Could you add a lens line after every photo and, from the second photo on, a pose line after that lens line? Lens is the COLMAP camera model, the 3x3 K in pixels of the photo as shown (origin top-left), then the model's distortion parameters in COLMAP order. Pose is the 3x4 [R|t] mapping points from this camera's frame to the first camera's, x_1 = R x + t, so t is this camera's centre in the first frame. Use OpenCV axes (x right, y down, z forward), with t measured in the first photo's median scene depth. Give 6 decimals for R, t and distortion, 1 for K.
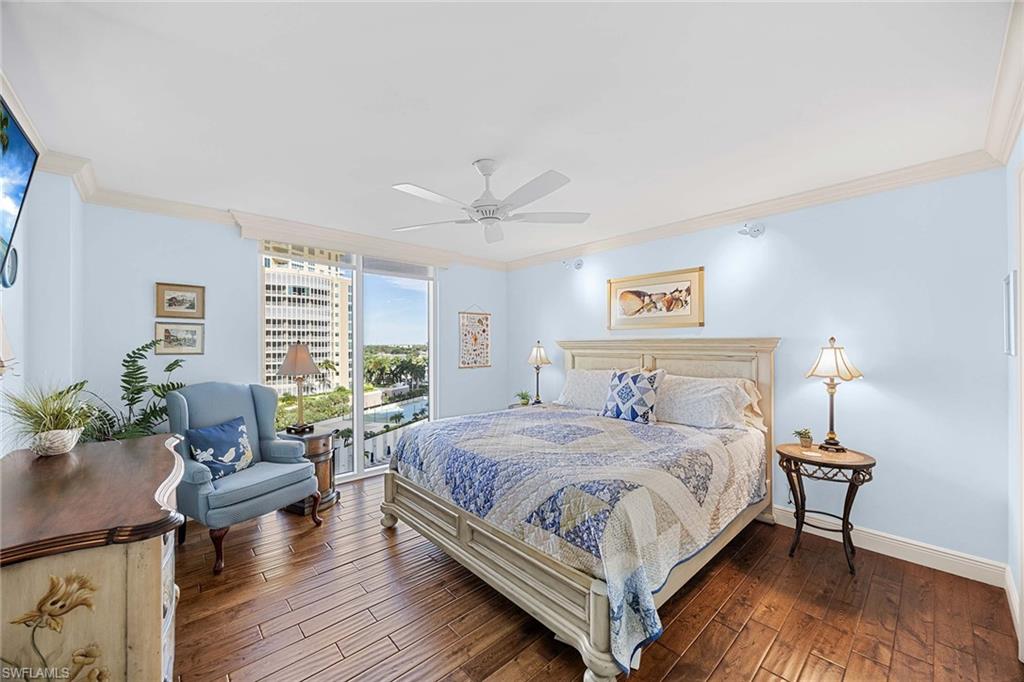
lens RADIAL K [[391.9, 0, 511.4], [0, 391.9, 342.8], [0, 0, 1]] dist [-0.005086, 0.000066]
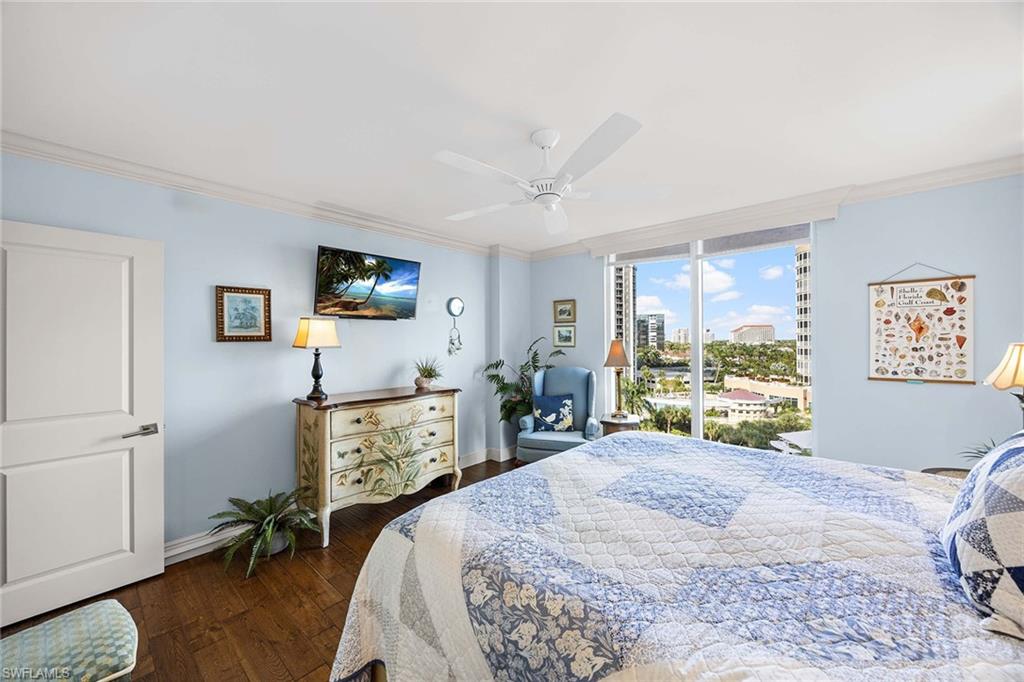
lens RADIAL K [[391.9, 0, 511.5], [0, 391.9, 339.4], [0, 0, 1]] dist [-0.005086, 0.000066]
pose [[0.091363, 0.001005, -0.995817, 0.616526], [0.012841, 0.999915, 0.002187, -0.004384], [0.995735, -0.012987, 0.091343, 0.643932]]
